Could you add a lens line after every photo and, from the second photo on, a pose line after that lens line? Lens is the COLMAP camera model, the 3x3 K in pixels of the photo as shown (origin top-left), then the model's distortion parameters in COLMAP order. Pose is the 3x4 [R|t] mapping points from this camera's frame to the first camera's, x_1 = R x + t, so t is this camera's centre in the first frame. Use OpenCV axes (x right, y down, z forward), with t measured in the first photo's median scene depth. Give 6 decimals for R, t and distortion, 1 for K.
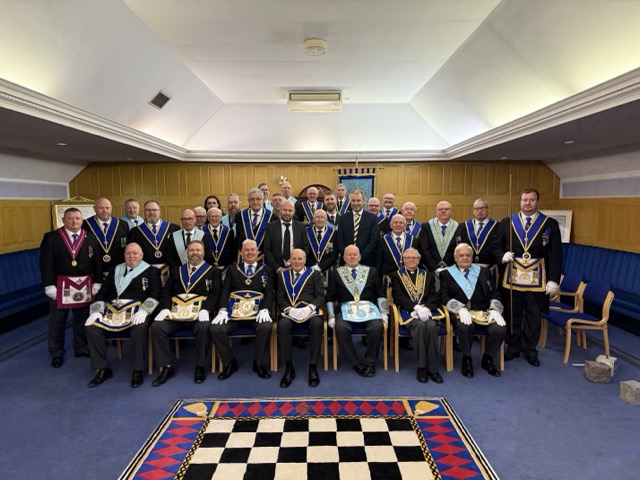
lens RADIAL K [[445.5, 0, 320.0], [0, 445.5, 240.0], [0, 0, 1]] dist [0.061703, -0.081138]
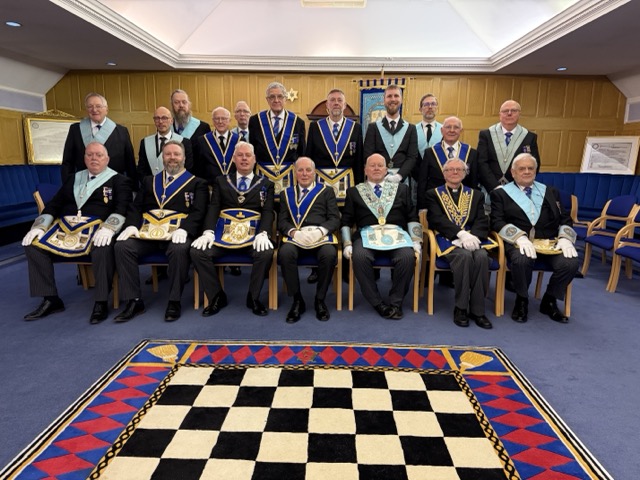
lens RADIAL K [[445.5, 0, 320.0], [0, 445.5, 240.0], [0, 0, 1]] dist [0.061703, -0.081138]
pose [[0.999168, 0.021788, -0.034463, 0.004706], [-0.018202, 0.994706, 0.101135, 0.108190], [0.036484, -0.100424, 0.994276, 0.280874]]
